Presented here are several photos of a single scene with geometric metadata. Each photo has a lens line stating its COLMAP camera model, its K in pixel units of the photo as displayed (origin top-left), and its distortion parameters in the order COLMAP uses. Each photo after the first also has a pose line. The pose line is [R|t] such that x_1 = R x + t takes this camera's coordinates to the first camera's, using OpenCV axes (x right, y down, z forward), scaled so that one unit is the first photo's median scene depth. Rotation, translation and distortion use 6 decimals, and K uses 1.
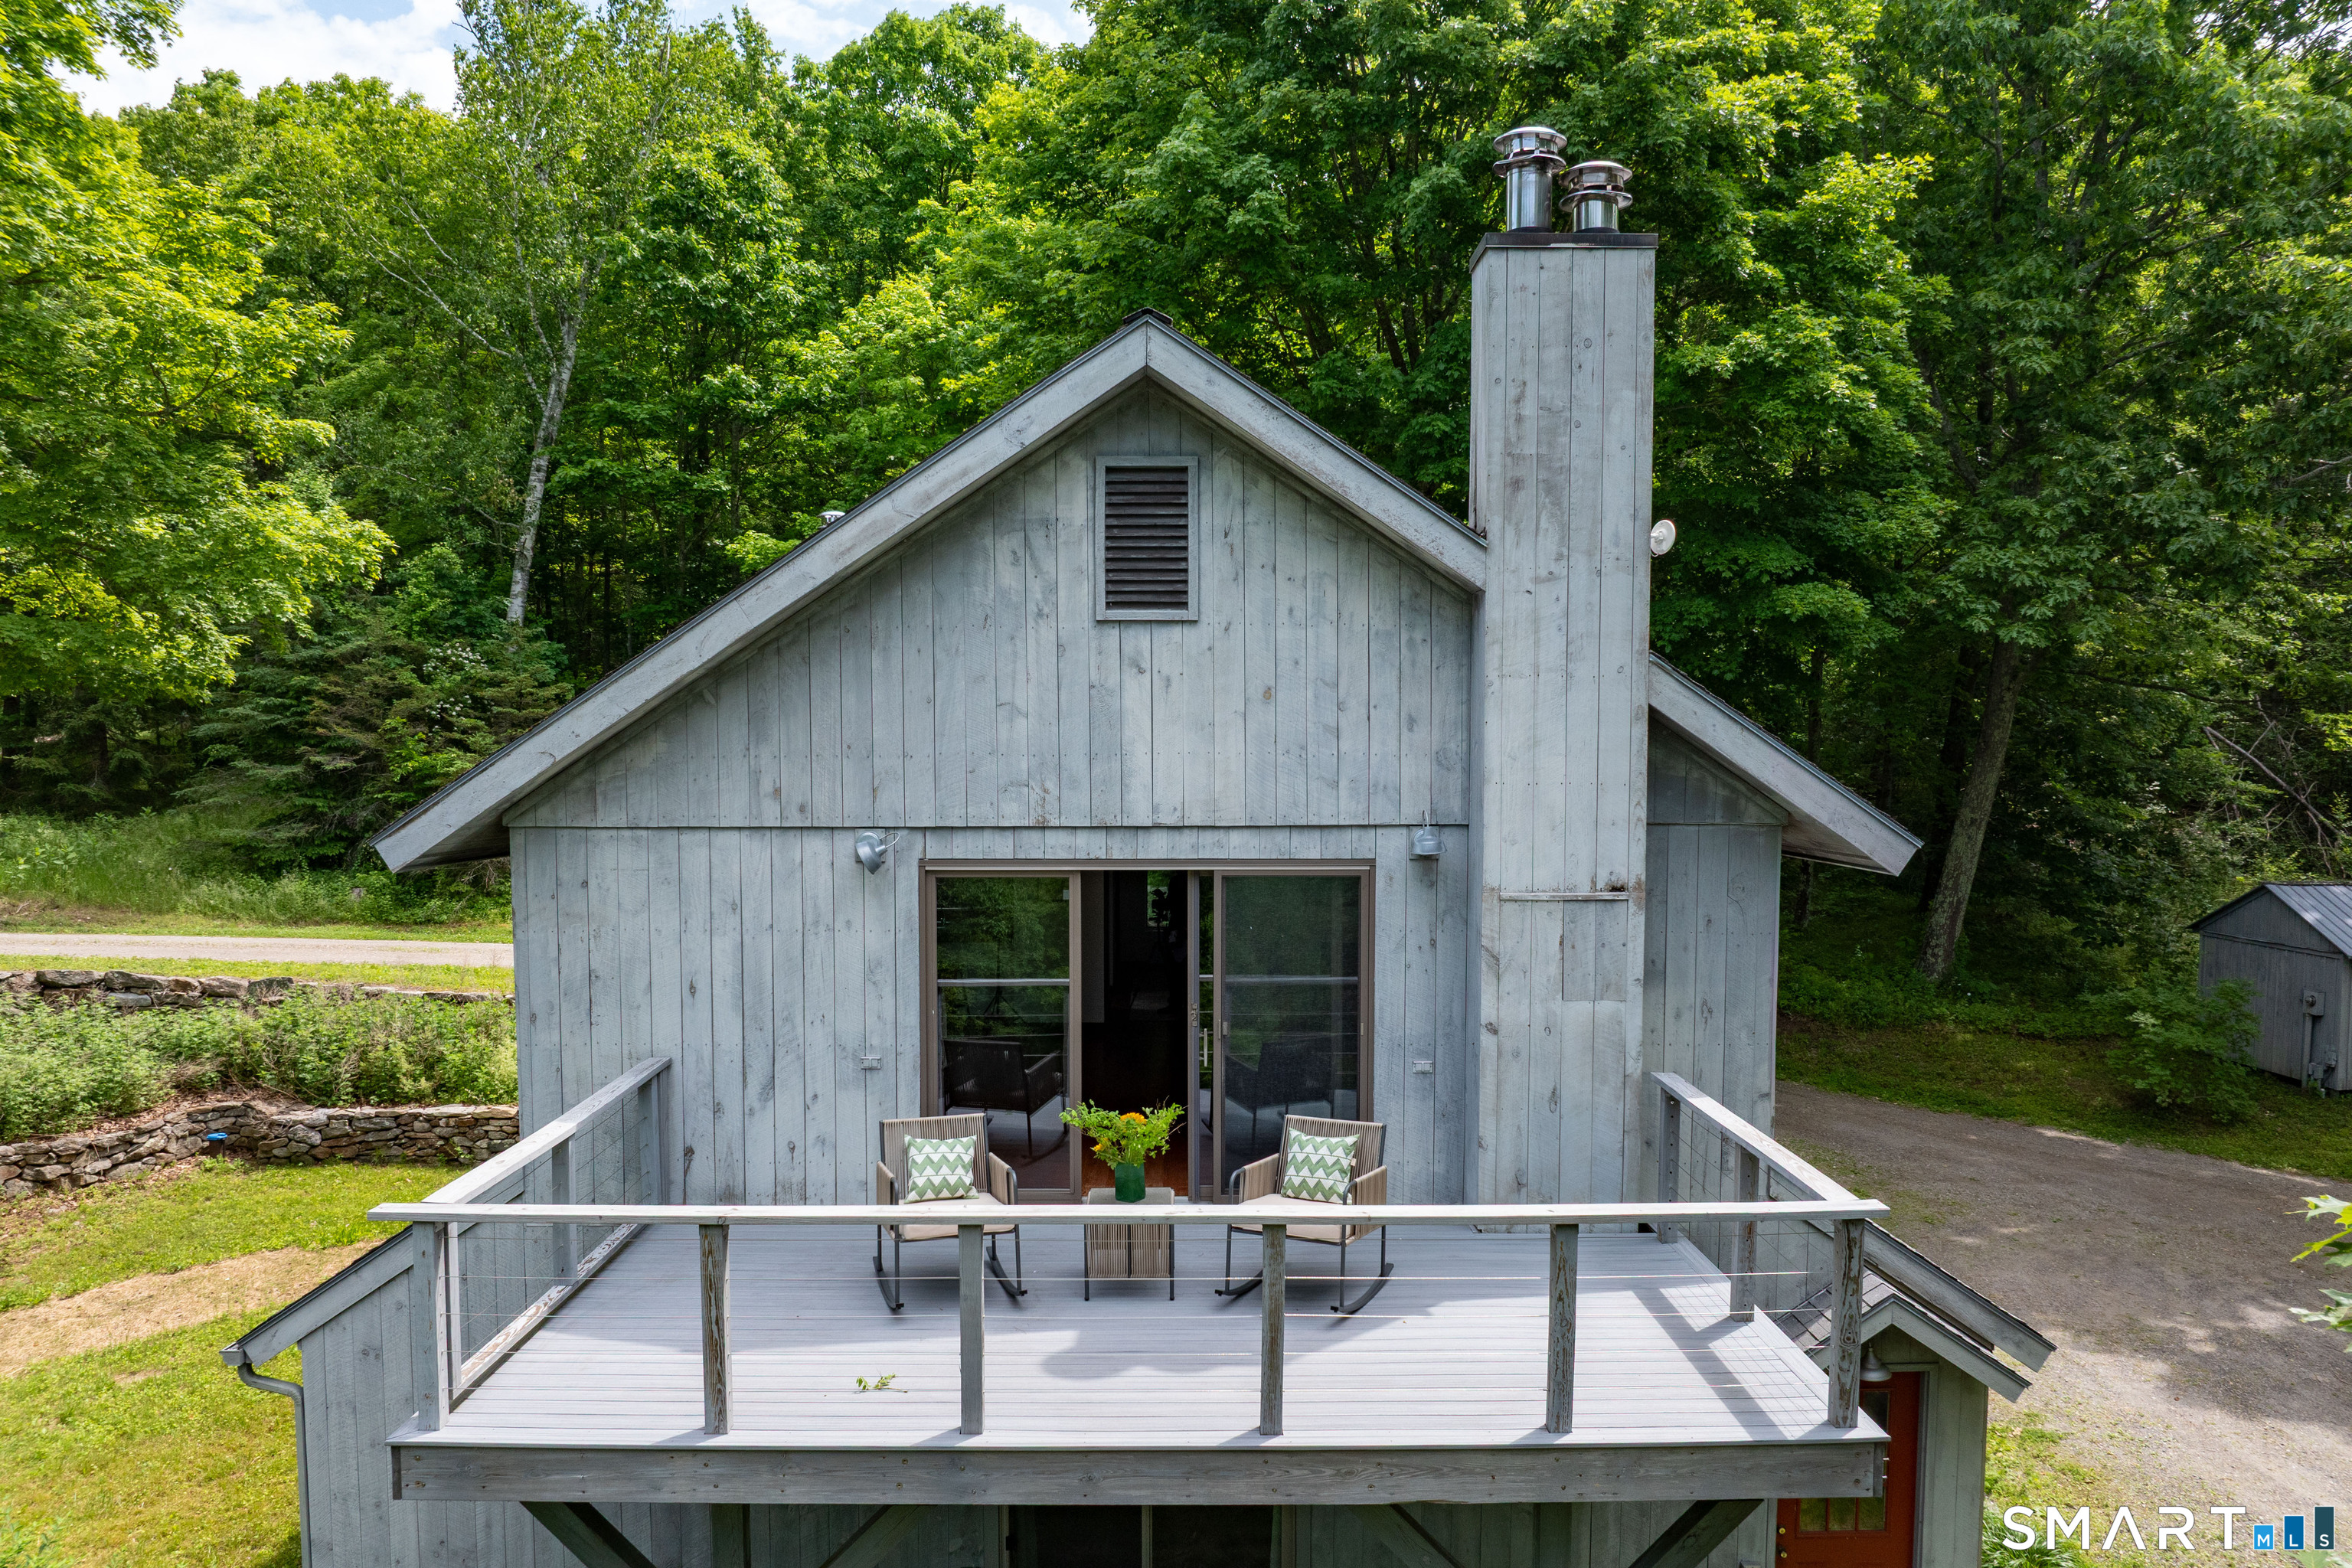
lens RADIAL K [[1544.3, 0, 1173.4], [0, 1544.3, 823.2], [0, 0, 1]] dist [-0.043051, -0.003015]
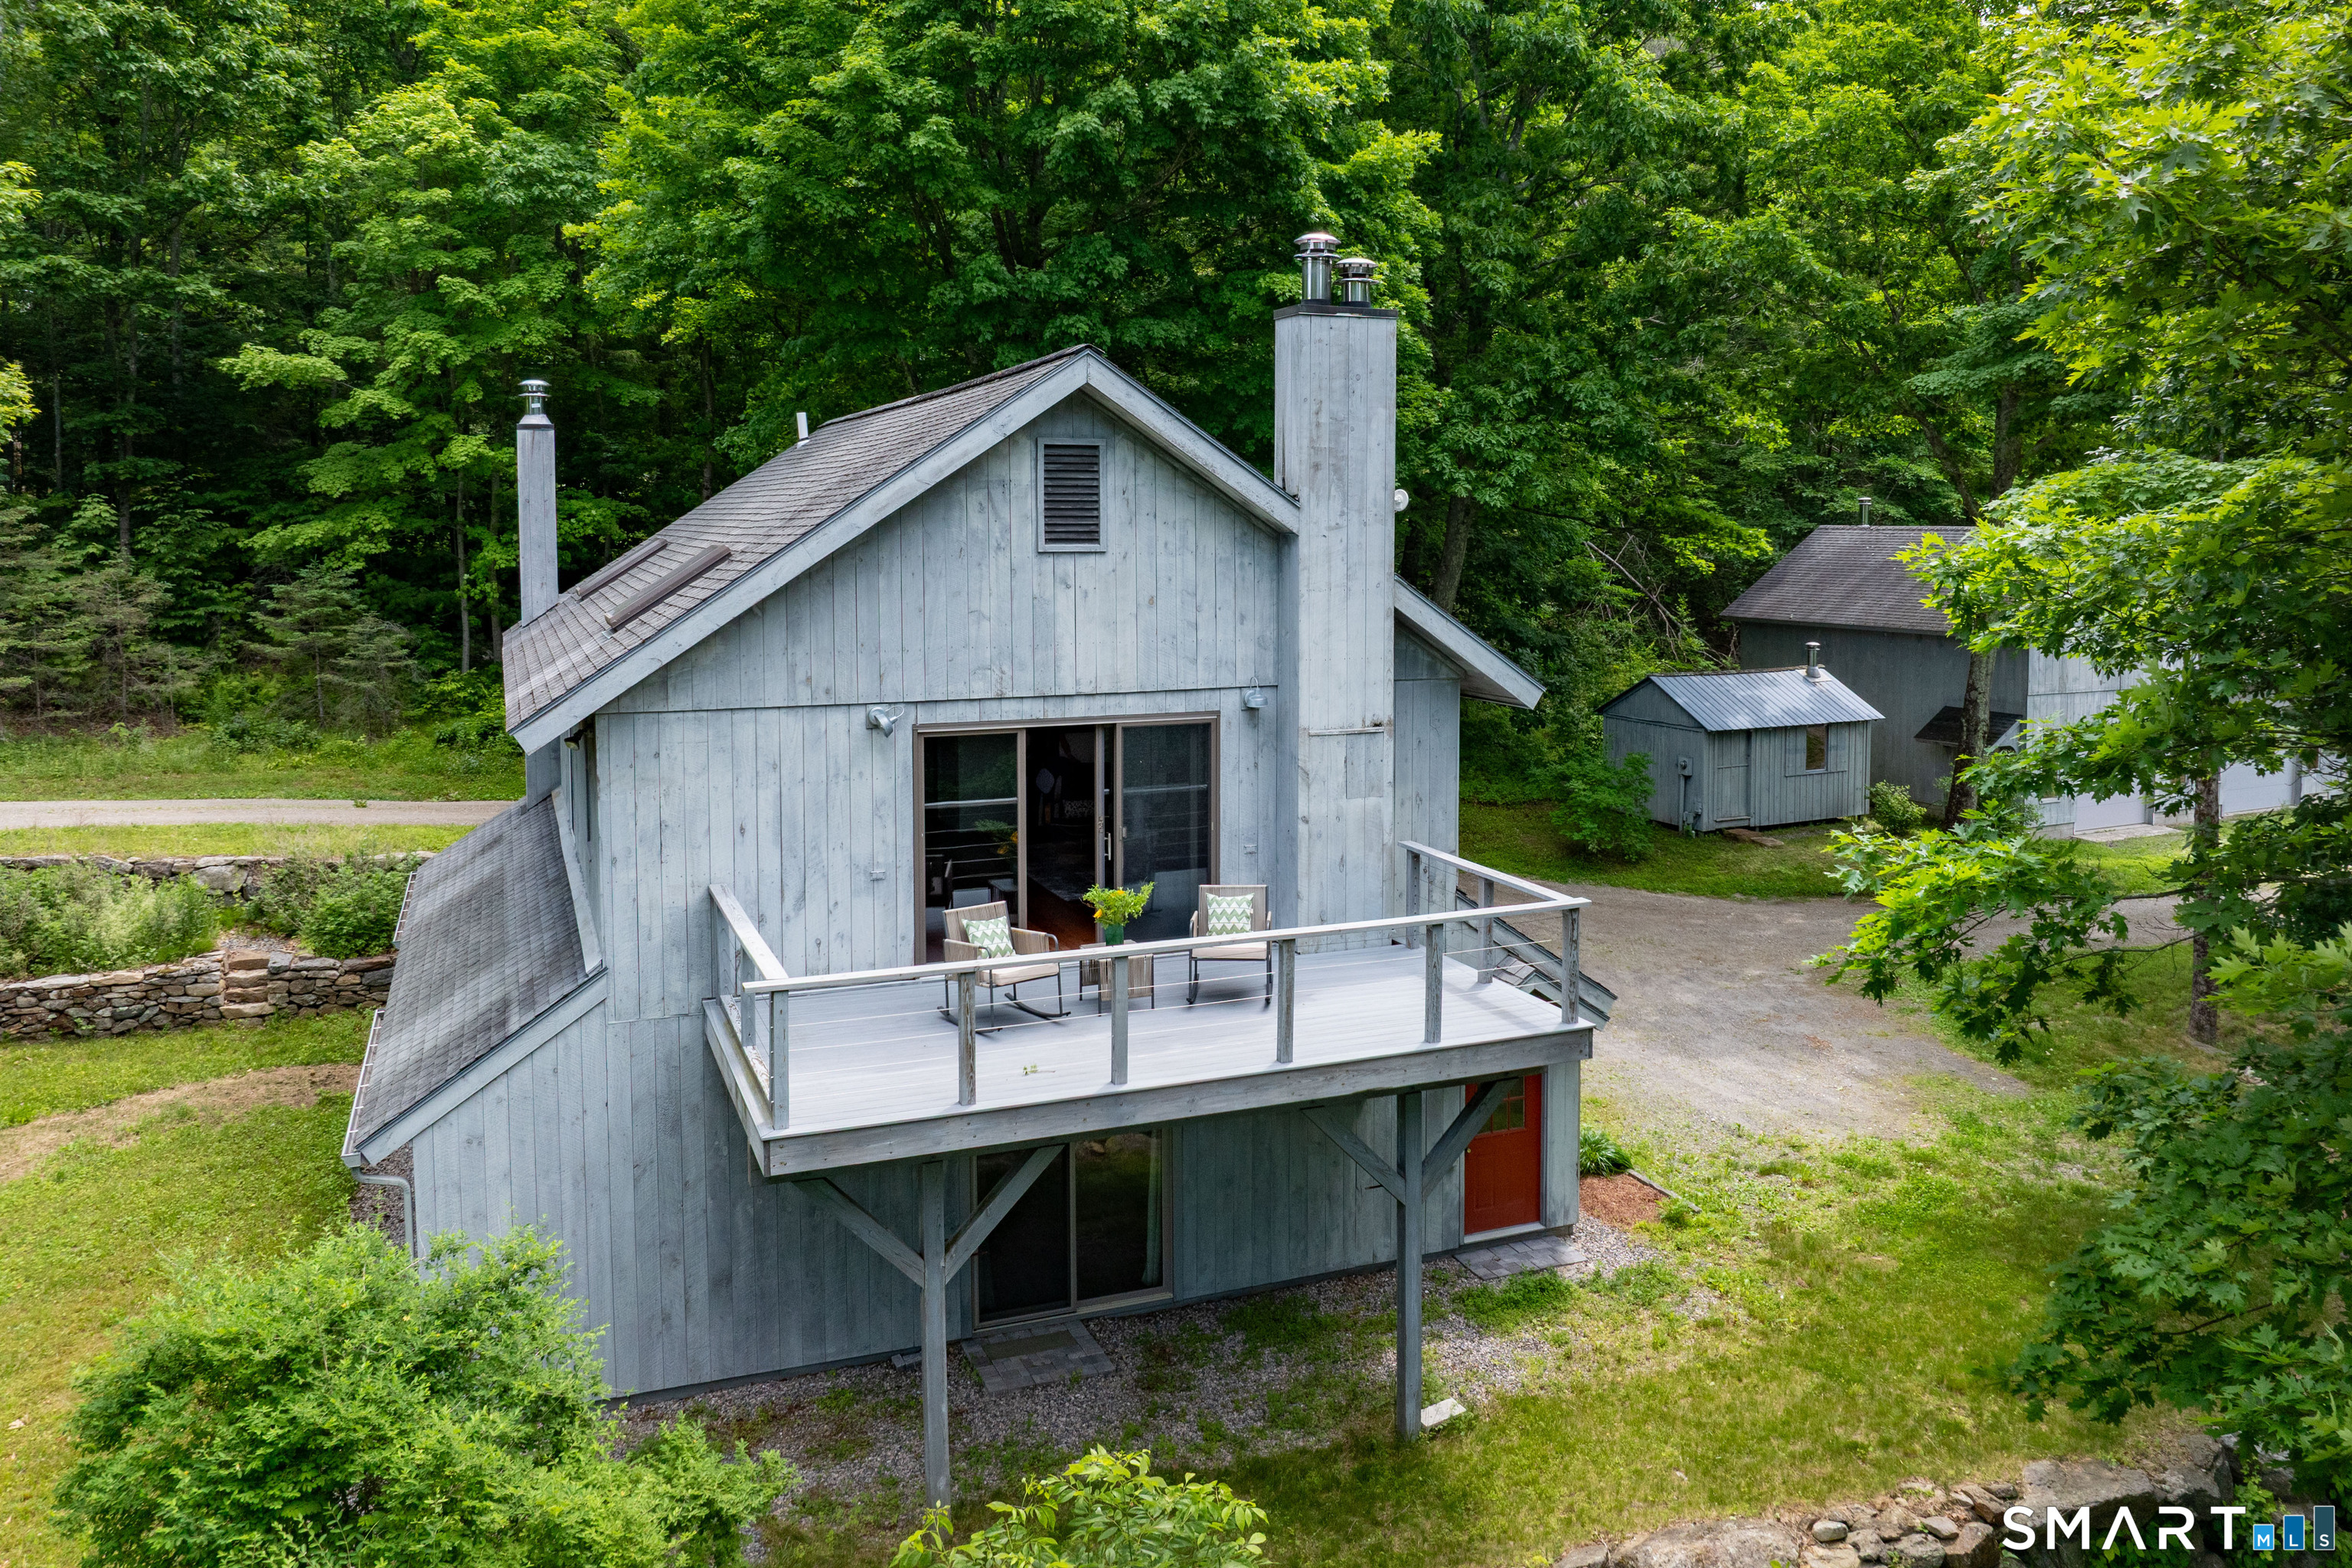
lens RADIAL K [[1685.3, 0, 1180.5], [0, 1685.3, 628.1], [0, 0, 1]] dist [-0.080096, -0.001758]
pose [[0.925596, -0.024602, 0.377714, -0.509082], [0.020737, 0.999683, 0.014298, -0.079546], [-0.377945, -0.005401, 0.925812, -0.479732]]
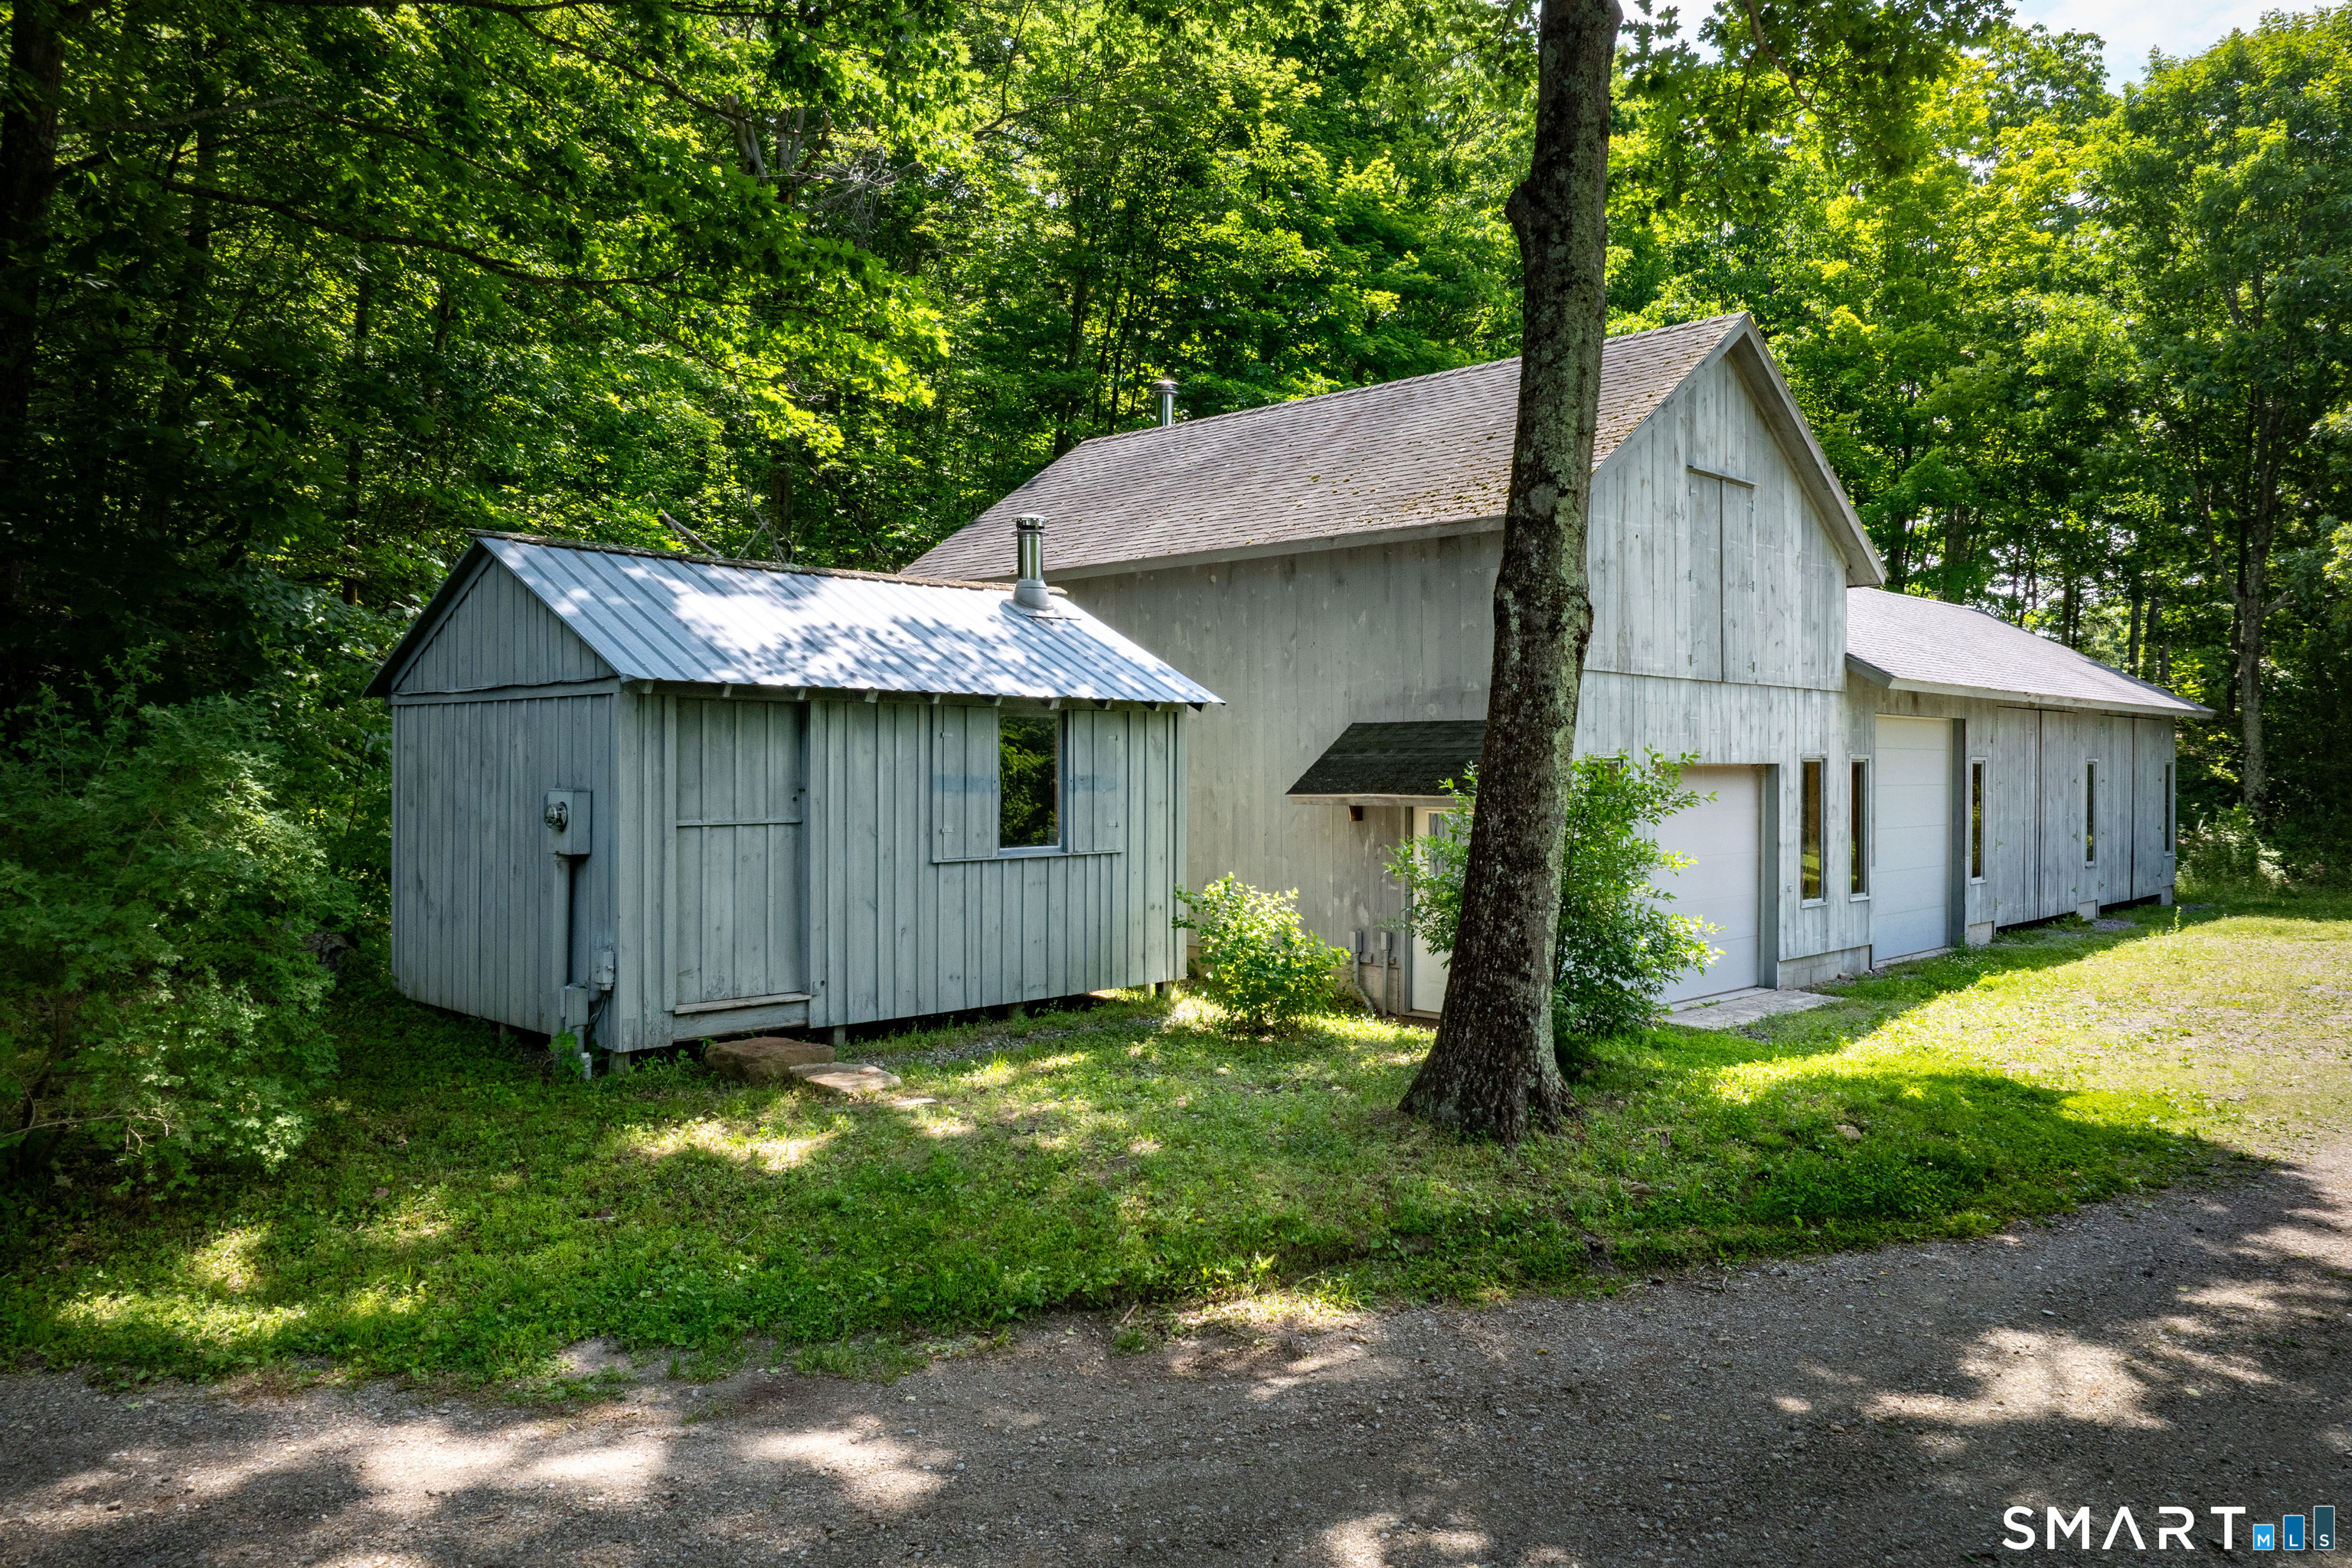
lens RADIAL K [[1544.3, 0, 1173.4], [0, 1544.3, 823.2], [0, 0, 1]] dist [-0.043051, -0.003015]
pose [[0.678979, -0.016132, 0.733980, 1.448421], [0.031925, 0.999462, -0.007565, 0.315710], [-0.733463, 0.028569, 0.679128, 1.582722]]
